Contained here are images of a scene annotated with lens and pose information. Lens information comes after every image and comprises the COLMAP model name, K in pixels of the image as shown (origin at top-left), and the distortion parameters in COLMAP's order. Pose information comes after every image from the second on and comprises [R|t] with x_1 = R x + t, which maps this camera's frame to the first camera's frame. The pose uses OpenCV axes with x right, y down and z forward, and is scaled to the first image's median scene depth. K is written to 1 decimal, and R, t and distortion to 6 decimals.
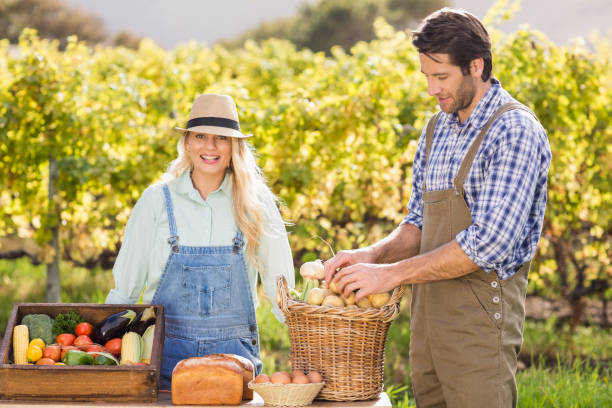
lens RADIAL K [[1457.2, 0, 306.0], [0, 1457.2, 204.0], [0, 0, 1]] dist [-0.093570, -0.449017]
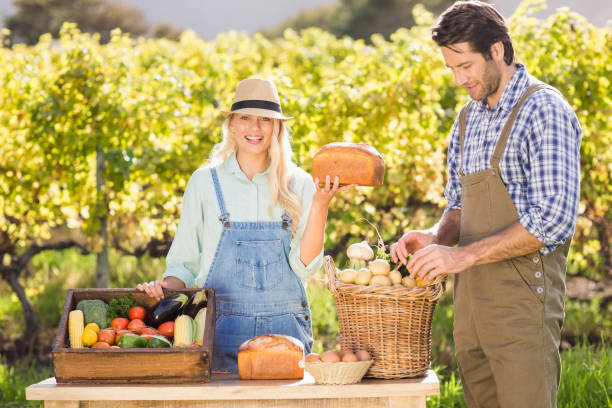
lens RADIAL K [[1457.2, 0, 306.0], [0, 1457.2, 204.0], [0, 0, 1]] dist [-0.093570, -0.449017]
pose [[0.999381, -0.019025, -0.029586, -0.001015], [0.019252, 0.999787, 0.007428, 0.001942], [0.029439, -0.007993, 0.999535, -0.012096]]
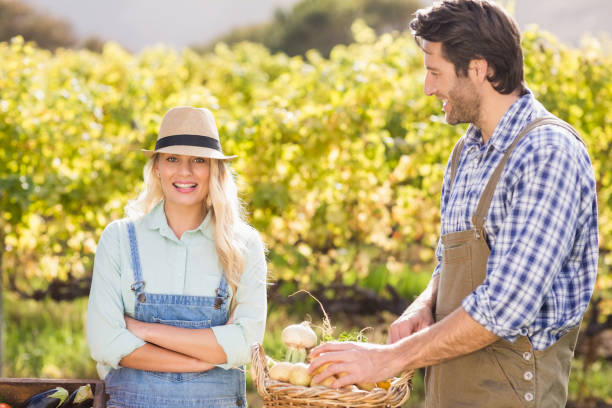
lens RADIAL K [[1457.2, 0, 306.0], [0, 1457.2, 204.0], [0, 0, 1]] dist [-0.093570, -0.449017]
pose [[0.999817, 0.001226, 0.019094, -0.003086], [-0.001150, 0.999991, -0.003979, -0.011110], [-0.019098, 0.003956, 0.999810, 0.120192]]
